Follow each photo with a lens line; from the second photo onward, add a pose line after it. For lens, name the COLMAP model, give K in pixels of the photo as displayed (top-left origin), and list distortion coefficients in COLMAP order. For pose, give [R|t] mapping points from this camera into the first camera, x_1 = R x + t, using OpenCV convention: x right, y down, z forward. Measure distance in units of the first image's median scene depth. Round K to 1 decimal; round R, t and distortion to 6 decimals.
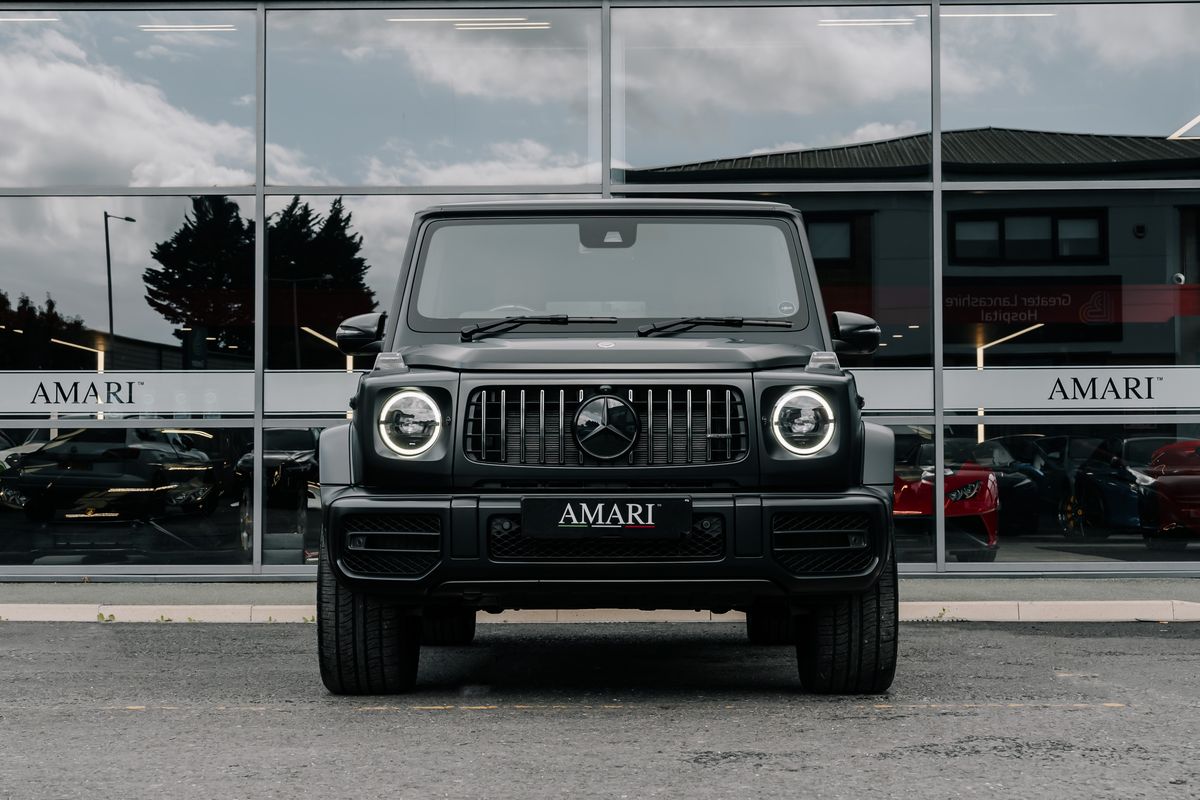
lens RADIAL K [[2433.8, 0, 617.6], [0, 2433.8, 414.6], [0, 0, 1]] dist [0.124845, 0.000000]
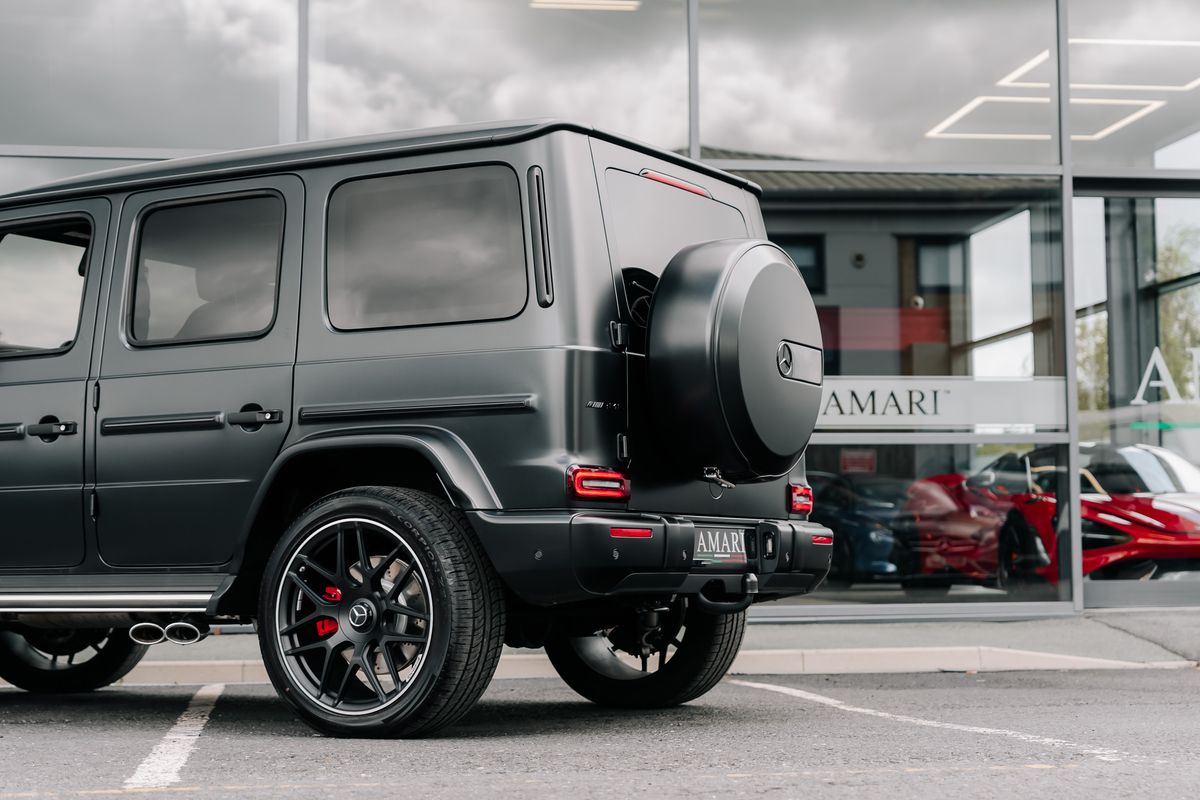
lens RADIAL K [[2320.2, 0, 627.3], [0, 2320.2, 364.6], [0, 0, 1]] dist [0.118065, 0.000000]
pose [[0.986652, 0.010861, 0.162478, -0.024965], [-0.001094, 0.998193, -0.060085, 0.025266], [-0.162837, 0.059105, 0.984881, 0.204101]]
